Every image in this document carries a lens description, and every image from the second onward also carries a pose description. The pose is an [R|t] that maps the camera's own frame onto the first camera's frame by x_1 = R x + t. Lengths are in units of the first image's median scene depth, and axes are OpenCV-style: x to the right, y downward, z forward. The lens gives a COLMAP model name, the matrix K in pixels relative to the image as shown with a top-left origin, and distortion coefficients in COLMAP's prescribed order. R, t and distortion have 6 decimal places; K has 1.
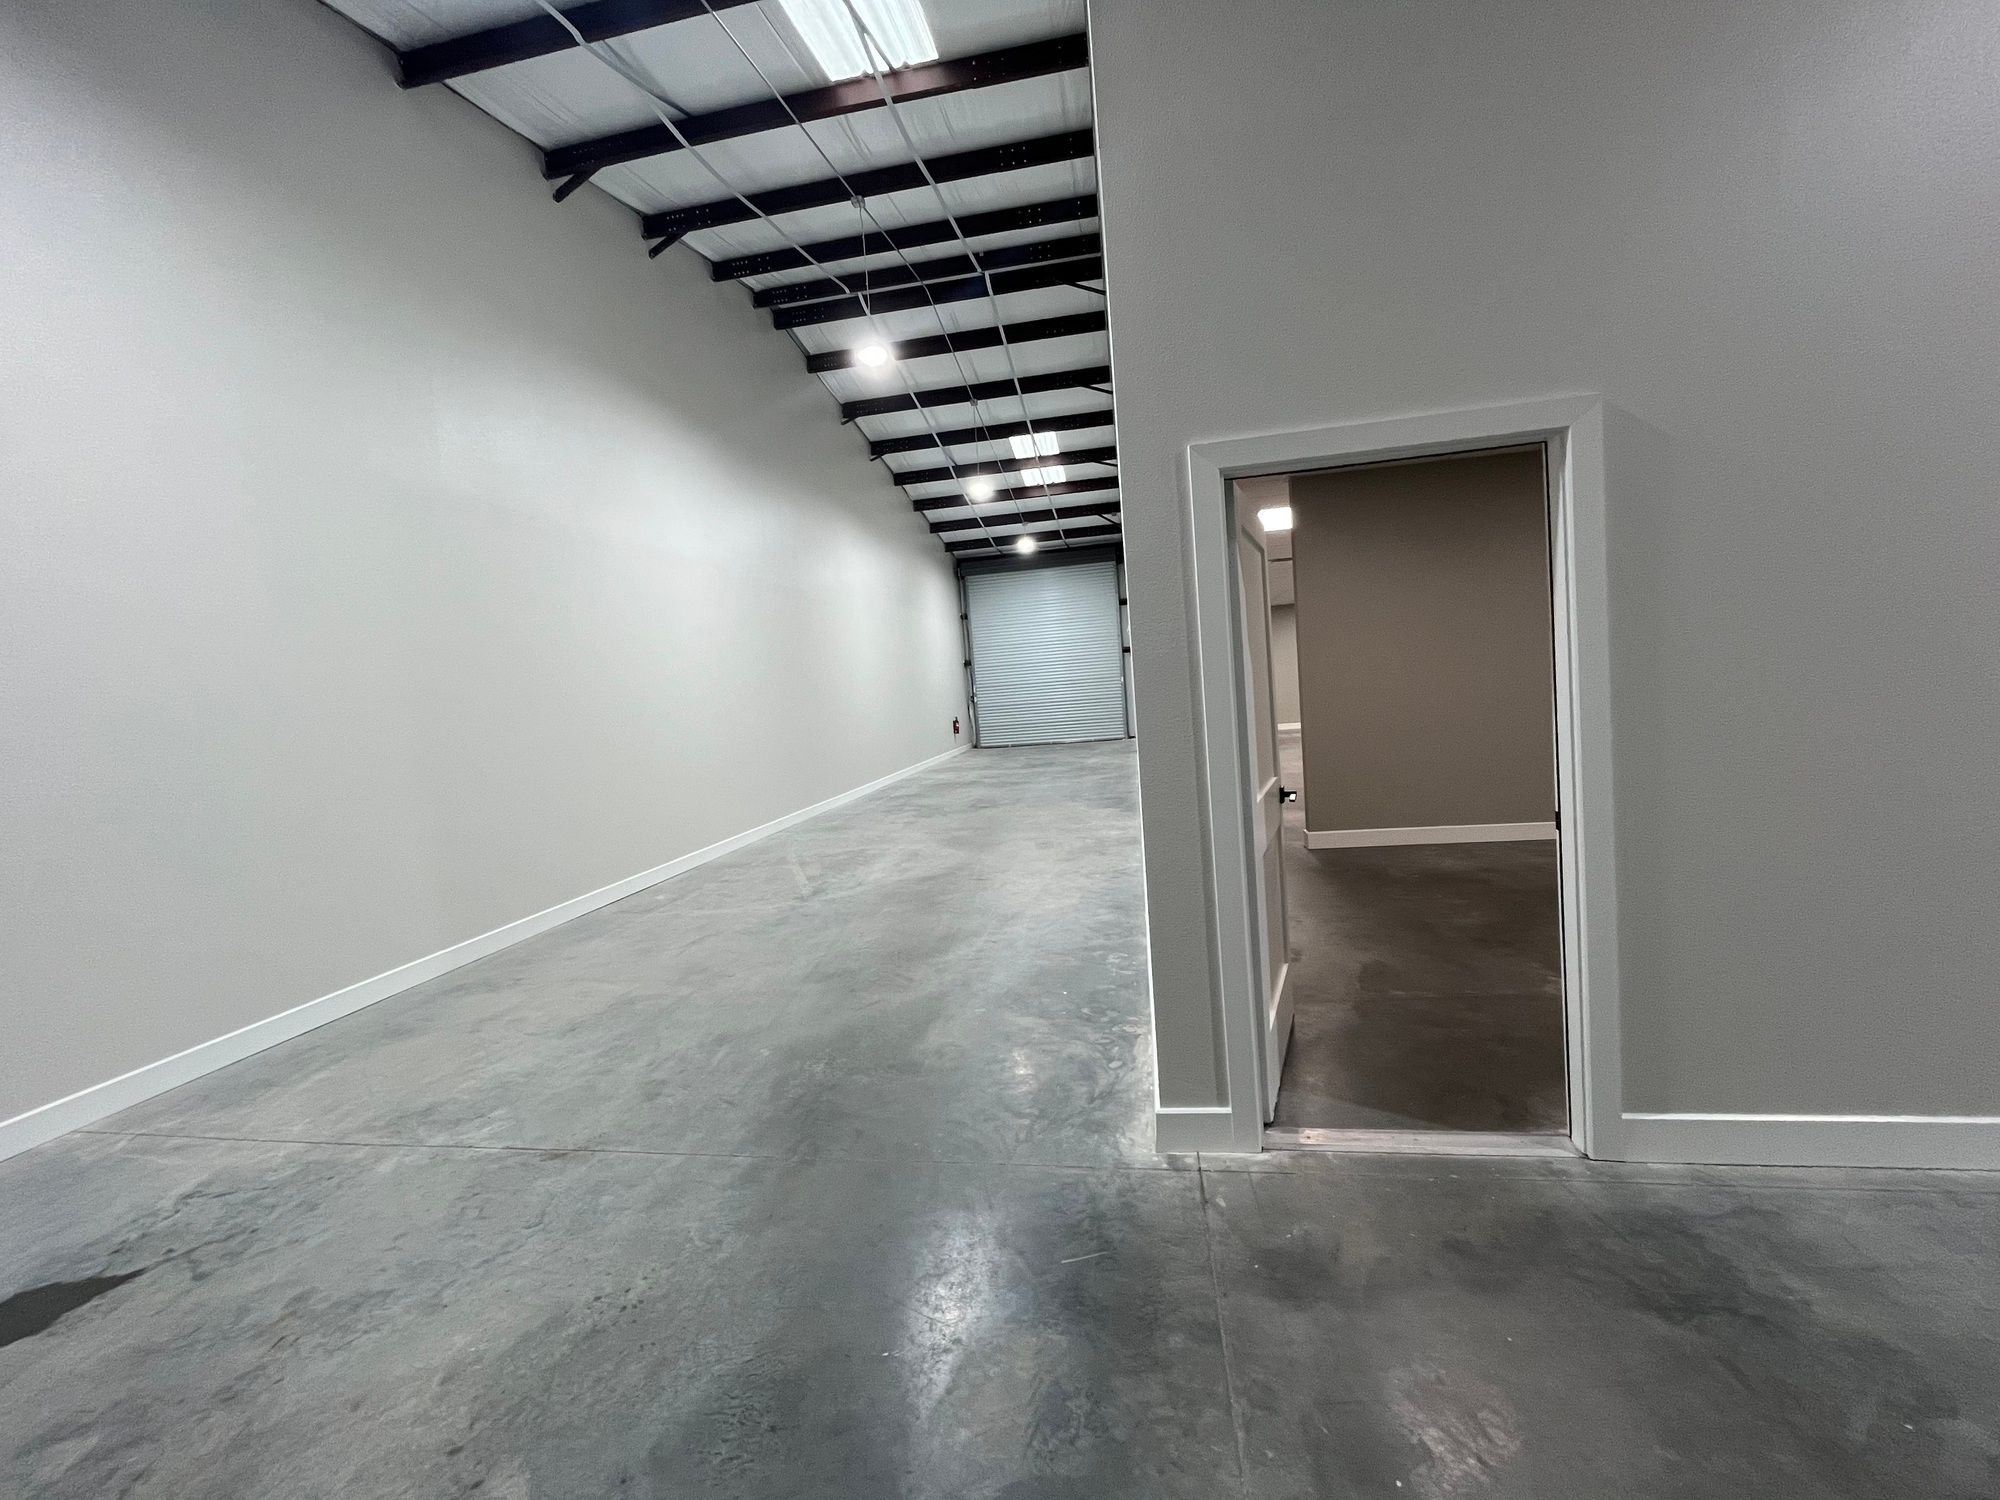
lens RADIAL K [[801.1, 0, 991.4], [0, 801.1, 742.8], [0, 0, 1]] dist [-0.003285, -0.000215]
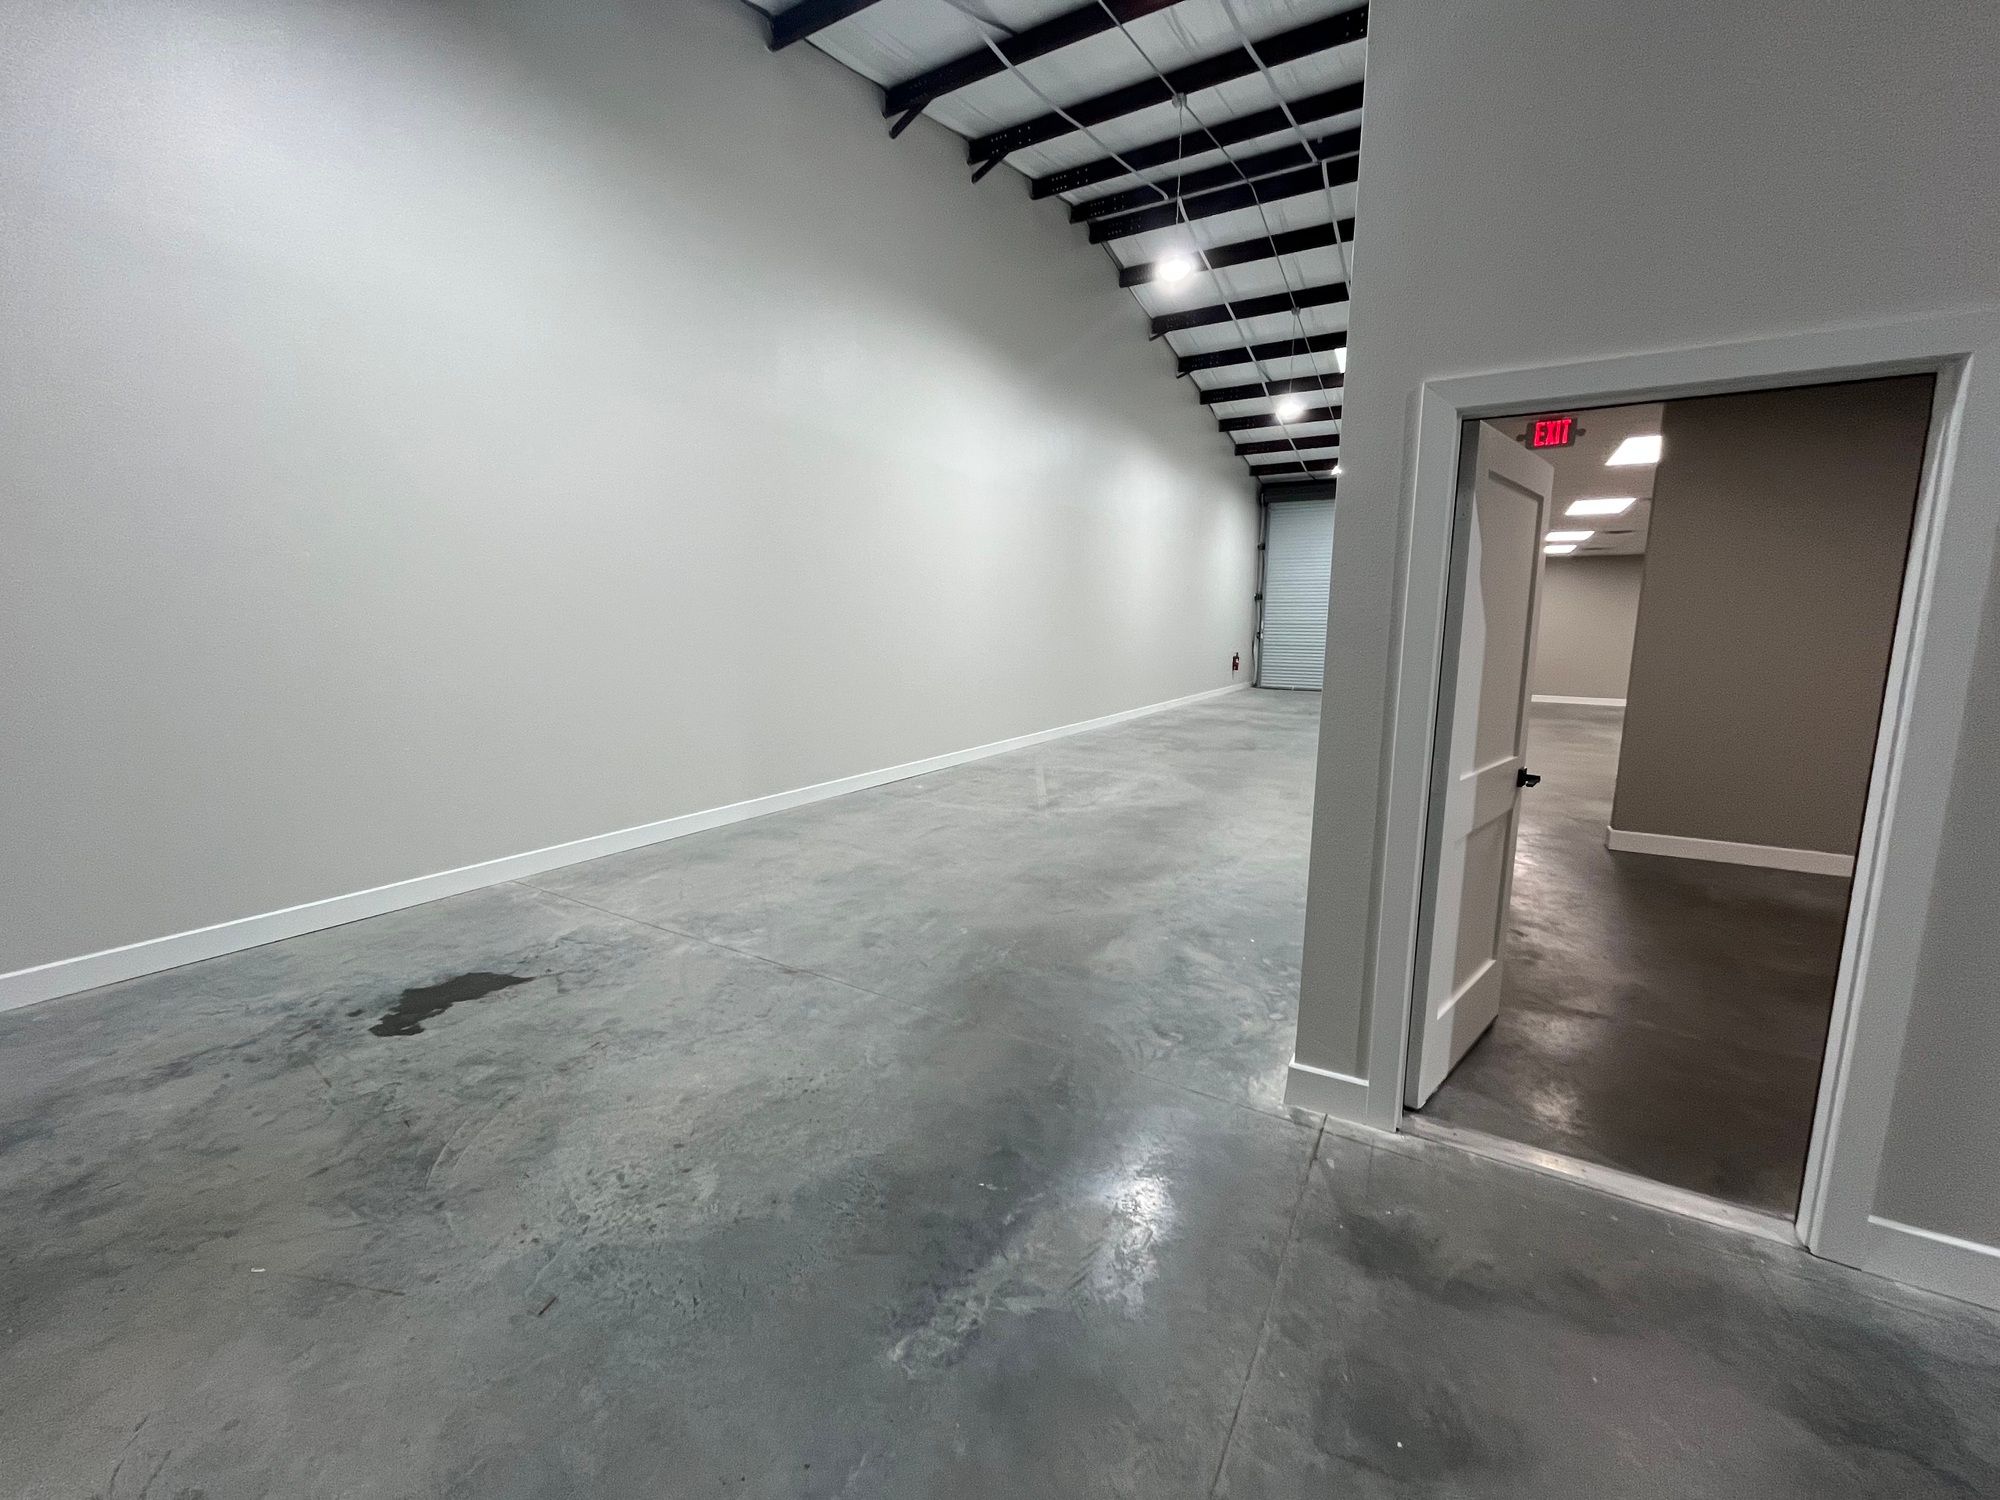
lens RADIAL K [[801.1, 0, 991.7], [0, 801.1, 741.4], [0, 0, 1]] dist [-0.003285, -0.000215]
pose [[0.932011, 0.136422, -0.335774, 0.079374], [-0.104925, 0.988343, 0.110313, -0.008363], [0.346909, -0.067582, 0.935461, -0.026705]]
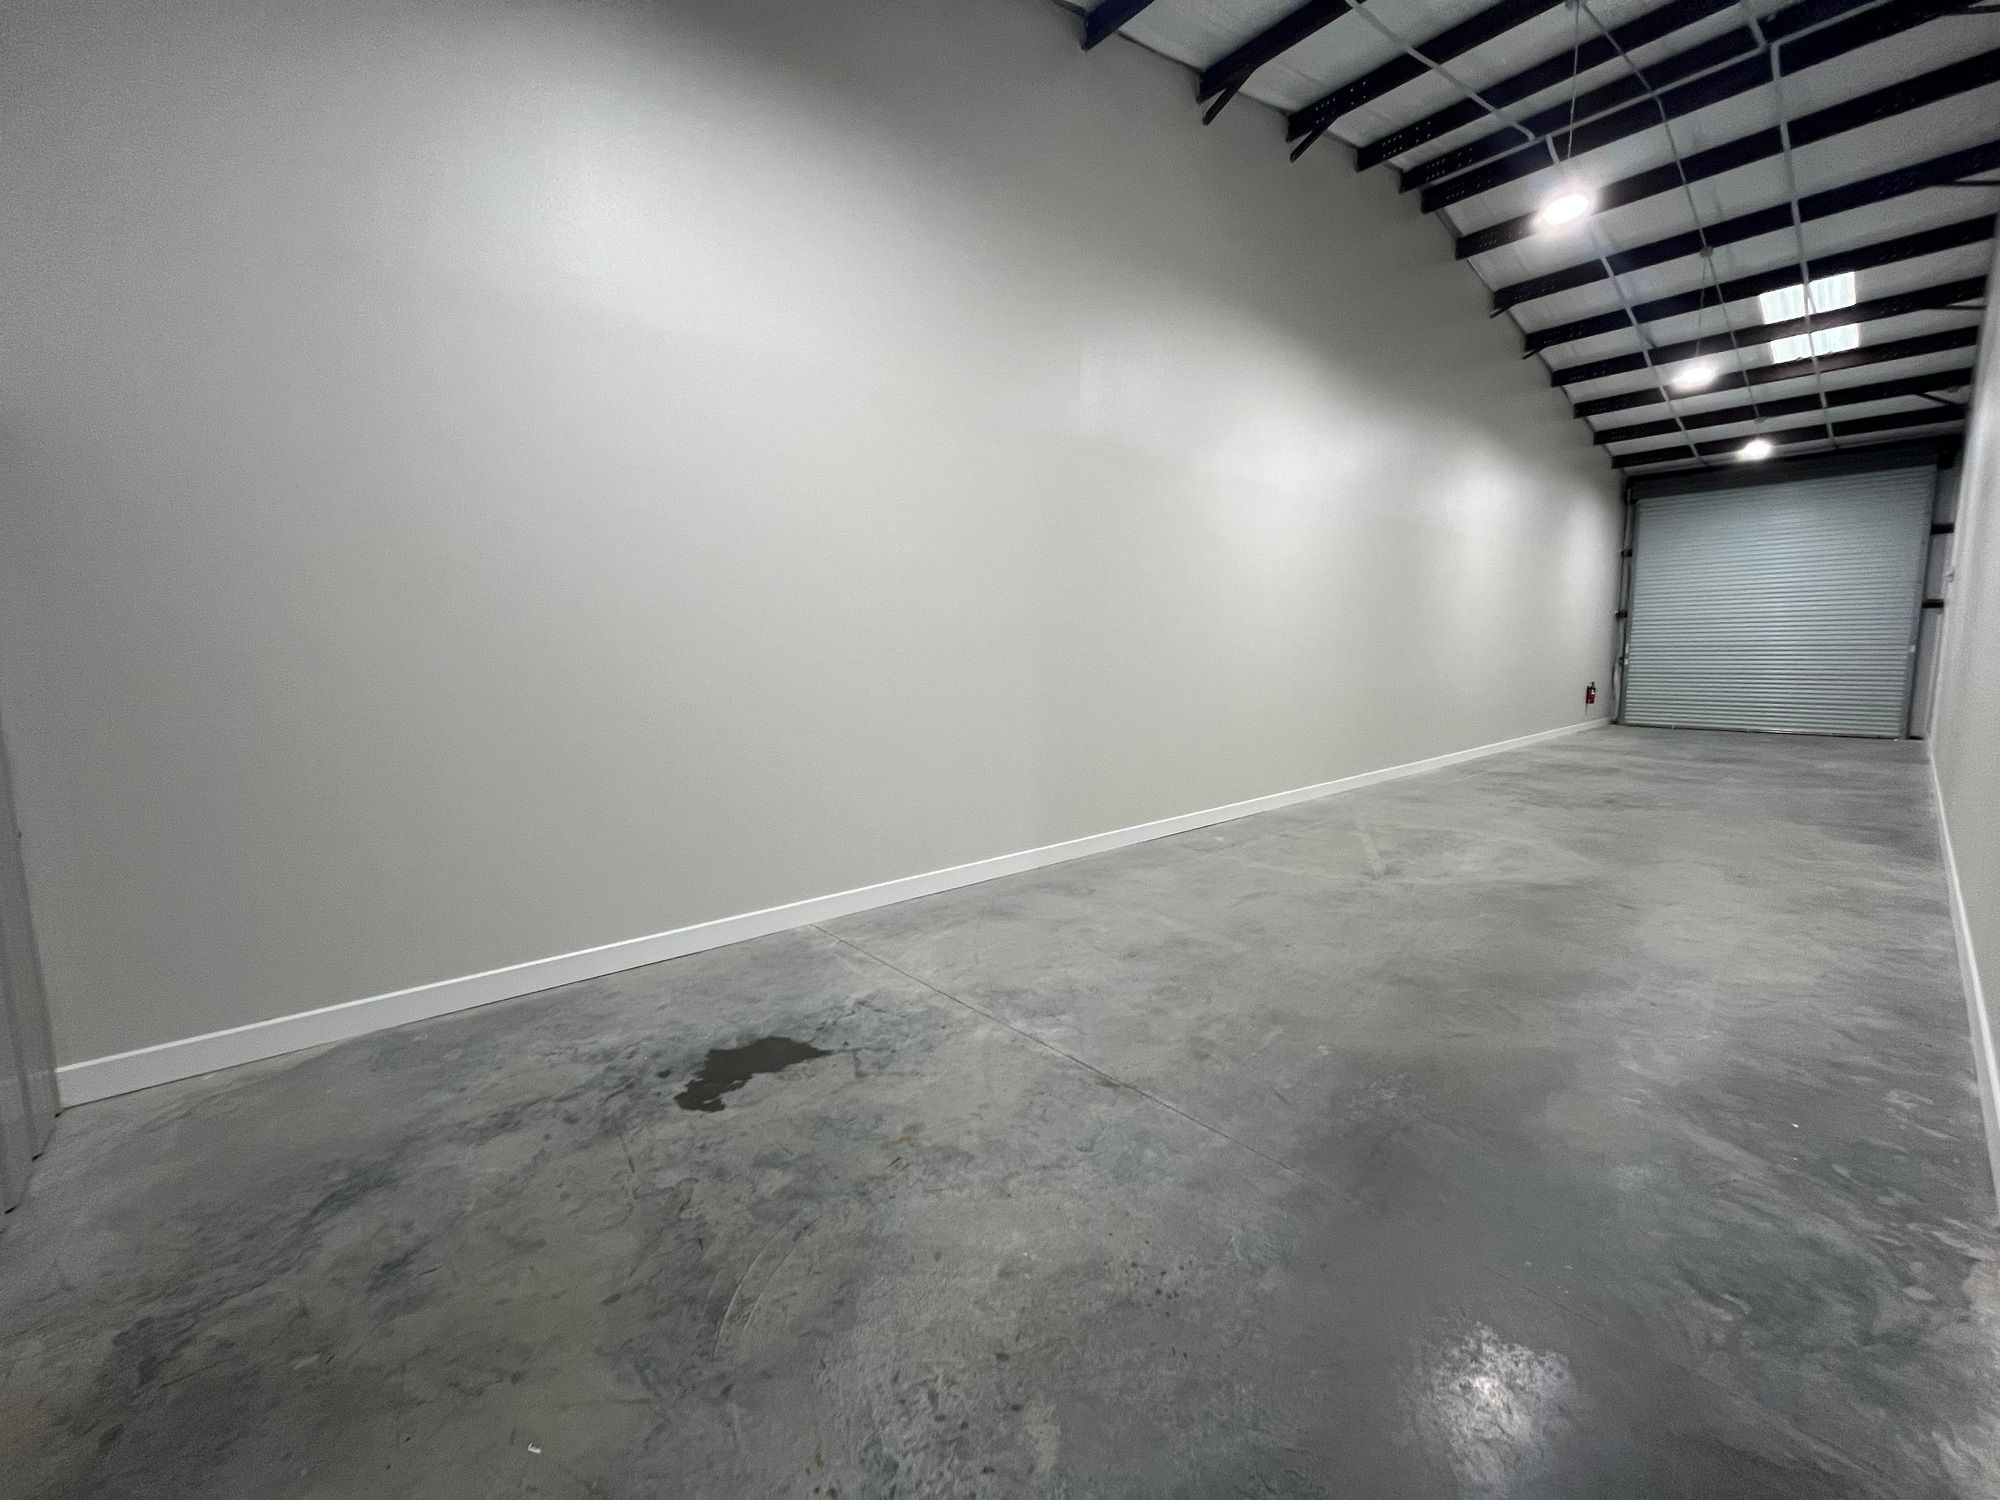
lens RADIAL K [[801.1, 0, 995.8], [0, 801.1, 743.3], [0, 0, 1]] dist [-0.003285, -0.000215]
pose [[0.779378, 0.139471, -0.610833, -0.057049], [-0.093601, 0.989887, 0.106592, -0.007528], [0.619522, -0.025901, 0.784552, 0.072446]]
